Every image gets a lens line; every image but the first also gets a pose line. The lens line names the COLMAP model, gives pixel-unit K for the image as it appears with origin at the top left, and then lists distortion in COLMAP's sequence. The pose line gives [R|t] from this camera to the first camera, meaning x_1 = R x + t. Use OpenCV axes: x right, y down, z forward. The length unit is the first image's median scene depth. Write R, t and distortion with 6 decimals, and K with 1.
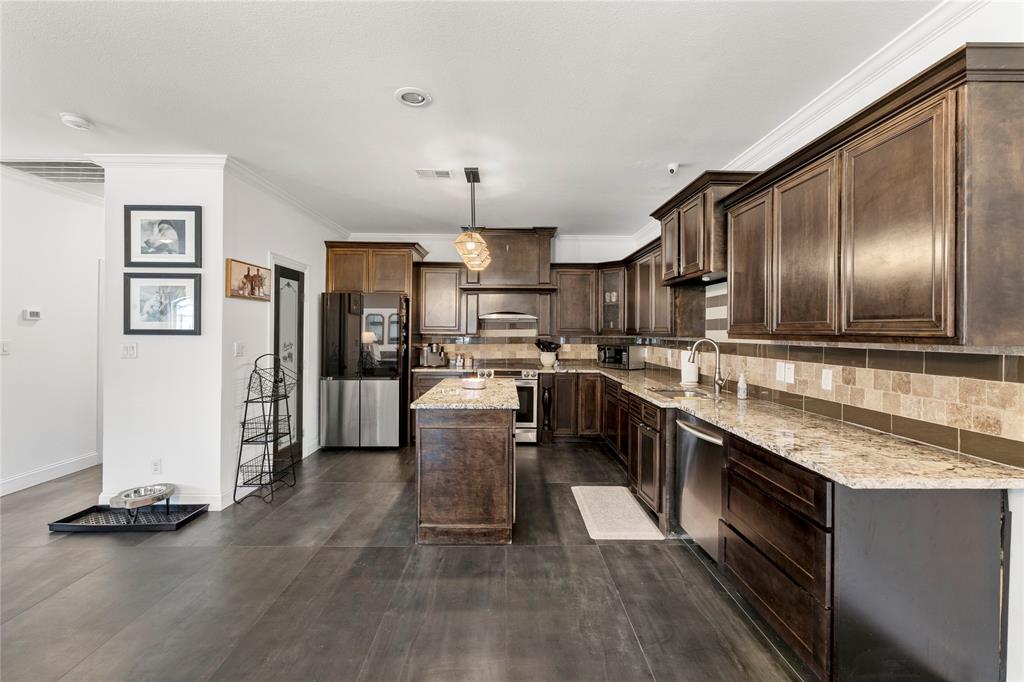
lens RADIAL K [[434.1, 0, 509.0], [0, 434.1, 332.6], [0, 0, 1]] dist [0.002011, -0.000843]
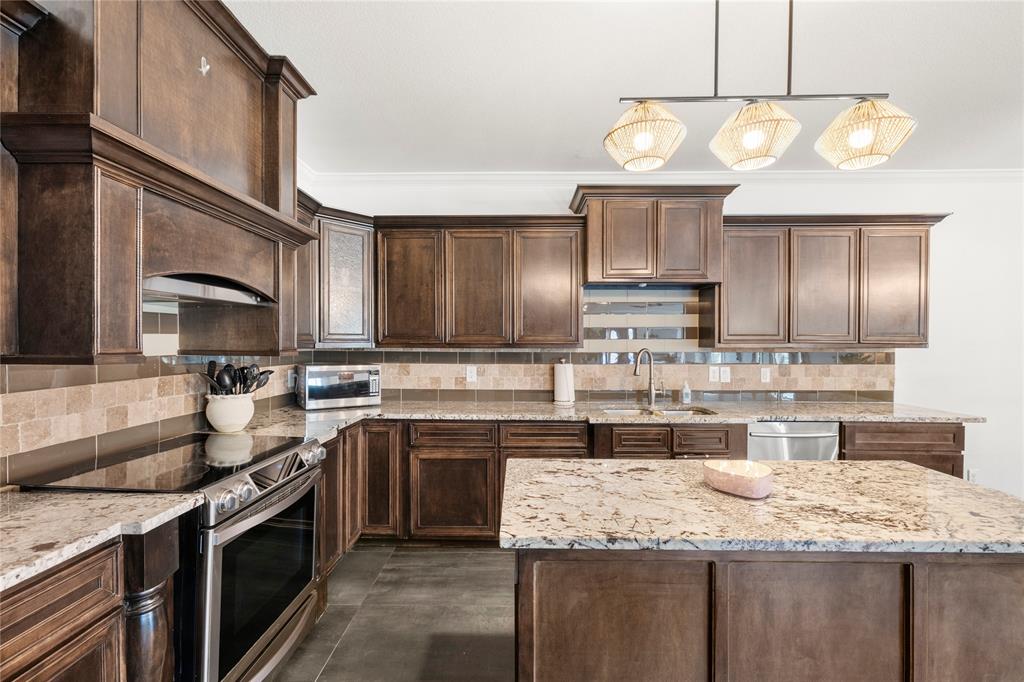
lens RADIAL K [[434.1, 0, 512.8], [0, 434.1, 347.5], [0, 0, 1]] dist [0.002011, -0.000843]
pose [[0.026637, -0.013634, 0.999552, -0.508479], [0.000522, 0.999907, 0.013625, -0.001598], [-0.999645, 0.000158, 0.026642, 1.293893]]
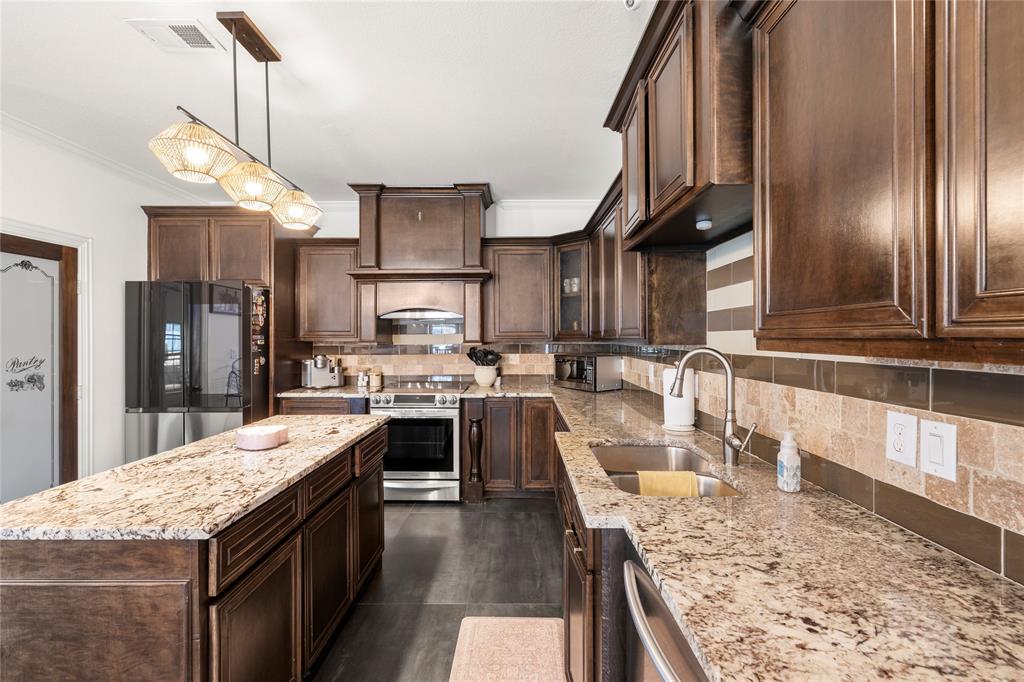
lens RADIAL K [[434.1, 0, 508.0], [0, 434.1, 338.6], [0, 0, 1]] dist [0.002011, -0.000843]
pose [[0.999713, -0.009537, -0.021984, 0.251222], [0.009575, 0.999953, 0.001613, 0.000521], [0.021968, -0.001823, 0.999757, 0.524898]]
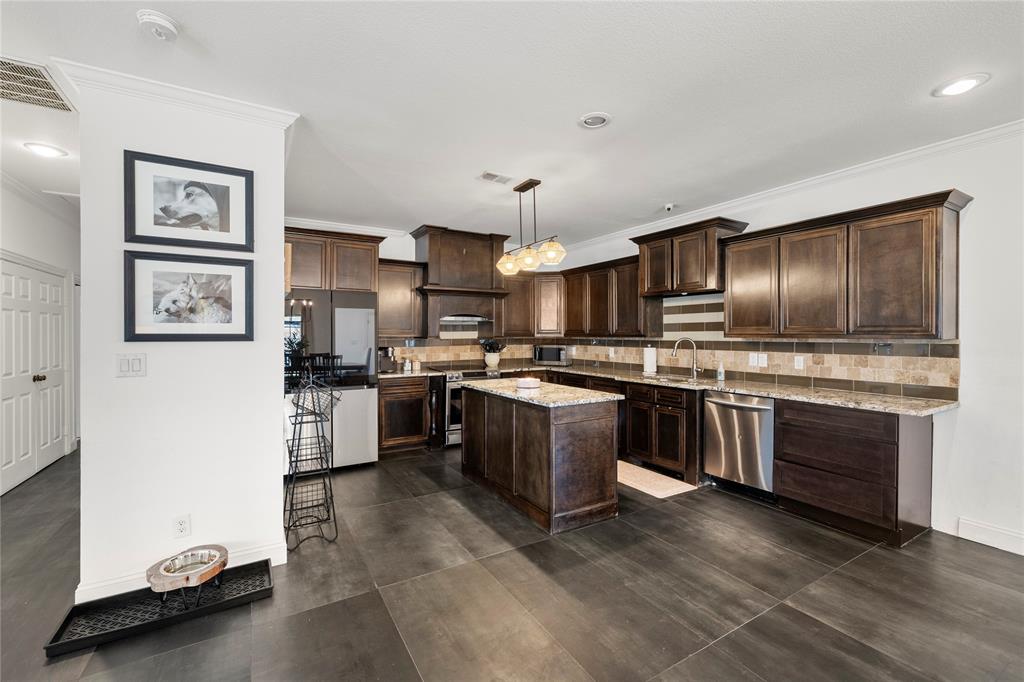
lens RADIAL K [[434.1, 0, 510.4], [0, 434.1, 336.9], [0, 0, 1]] dist [0.002011, -0.000843]
pose [[0.865609, -0.010031, 0.500620, -0.701815], [0.007009, 0.999944, 0.007917, -0.004150], [-0.500671, -0.003344, 0.865631, 0.114157]]
